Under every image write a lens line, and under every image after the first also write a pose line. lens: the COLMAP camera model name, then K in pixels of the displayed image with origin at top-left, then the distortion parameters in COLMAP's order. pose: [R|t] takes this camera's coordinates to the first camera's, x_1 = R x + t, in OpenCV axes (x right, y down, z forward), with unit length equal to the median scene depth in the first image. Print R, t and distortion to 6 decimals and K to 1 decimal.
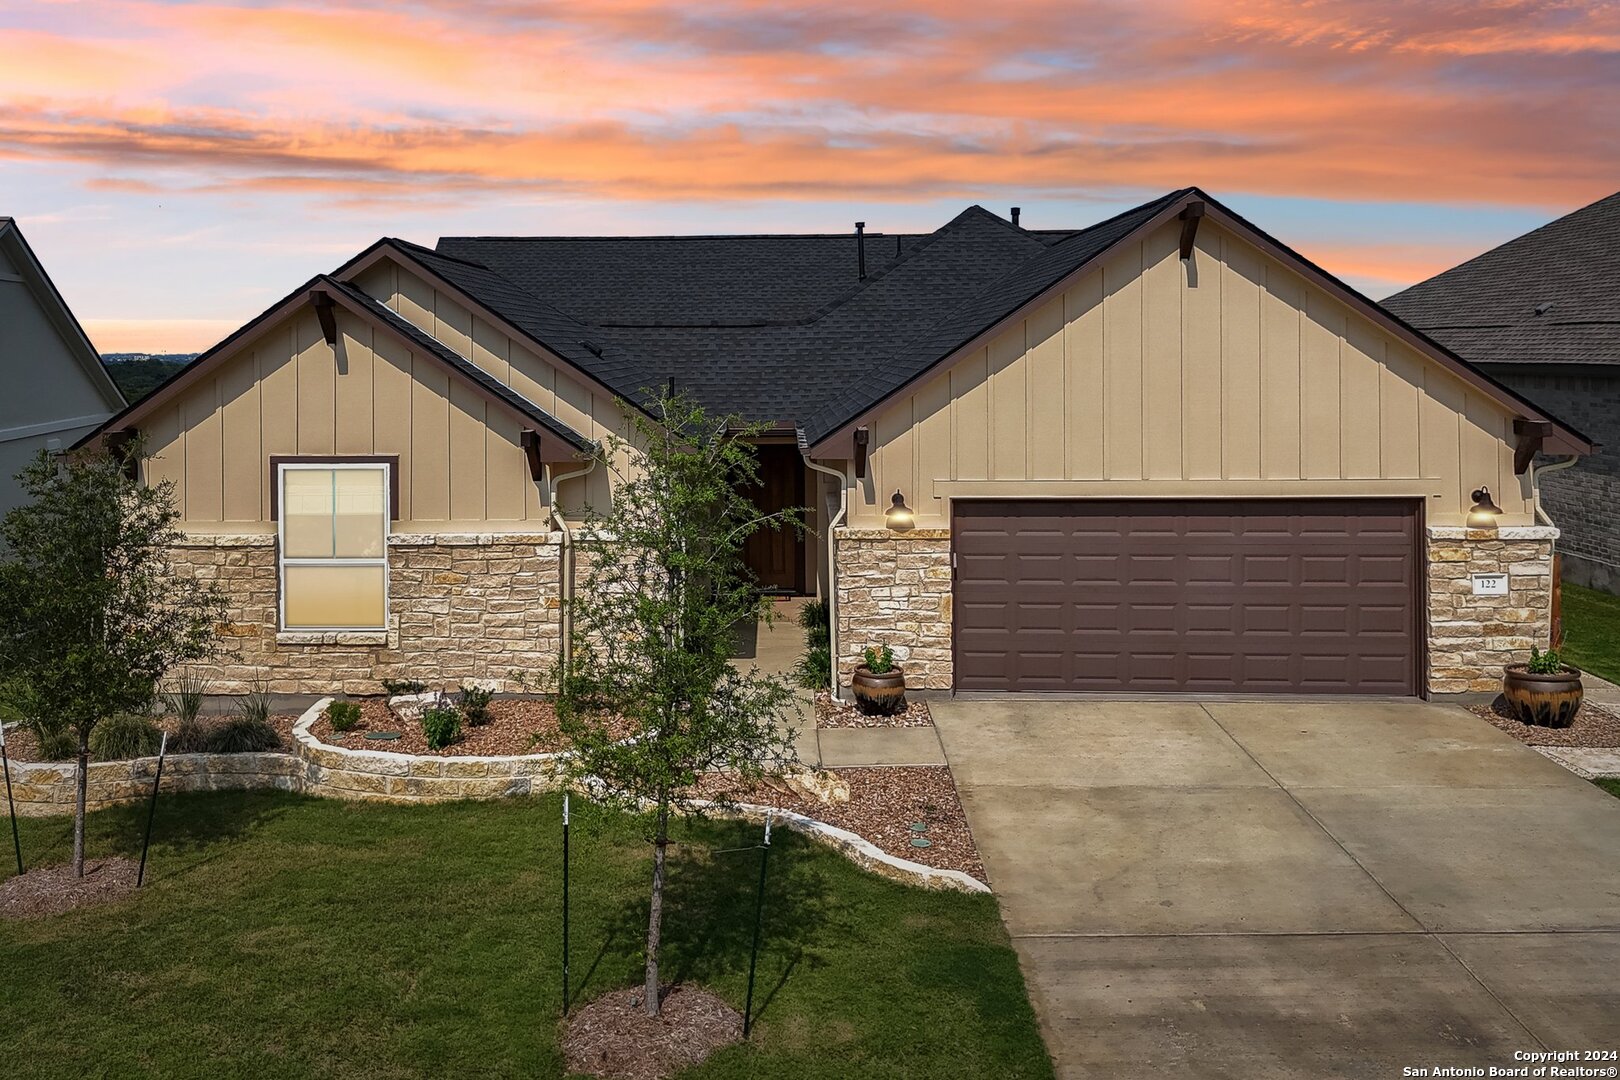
lens RADIAL K [[1326.5, 0, 810.0], [0, 1326.5, 540.0], [0, 0, 1]] dist [0.071597, -0.085924]
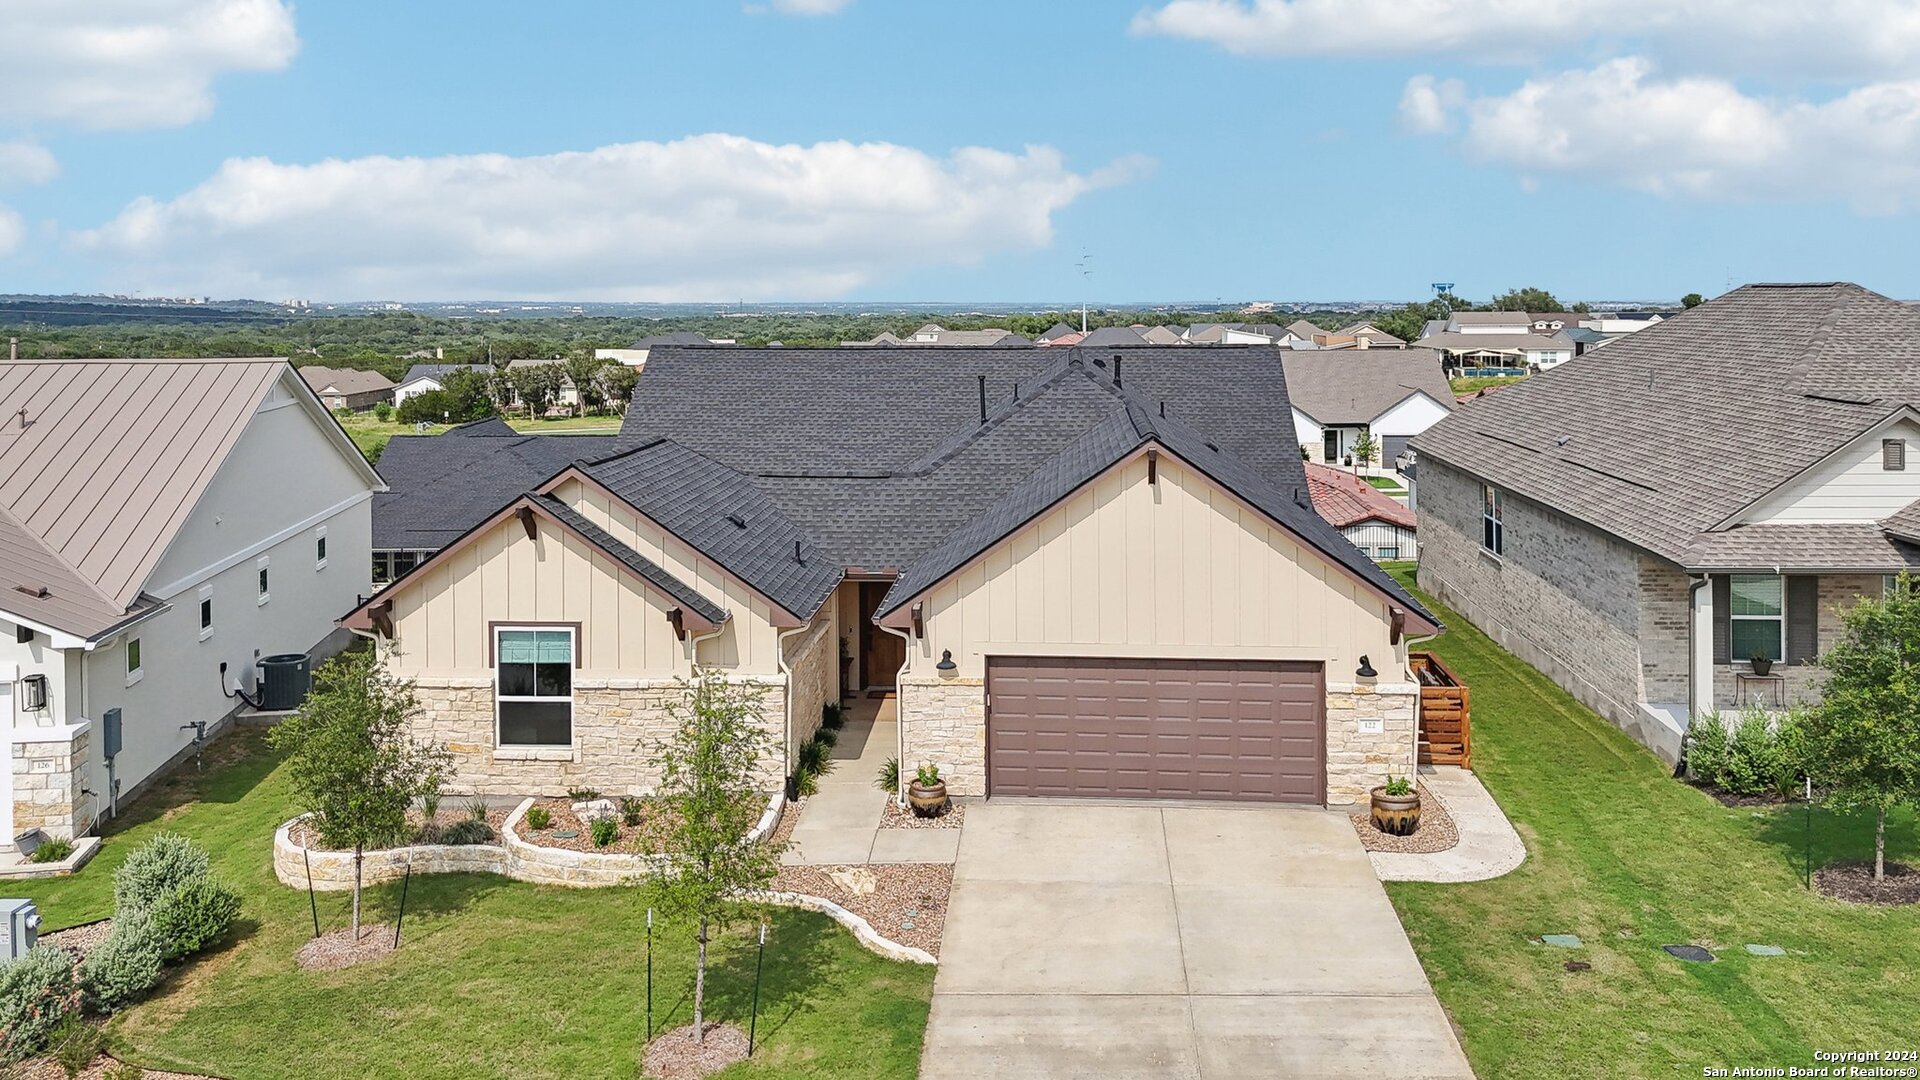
lens RADIAL K [[1395.4, 0, 1038.0], [0, 1395.4, 543.8], [0, 0, 1]] dist [0.095394, -0.130030]
pose [[0.999336, 0.002803, -0.036332, 0.254018], [-0.002011, 0.999760, 0.021810, -0.211493], [0.036385, -0.021722, 0.999102, -0.506338]]
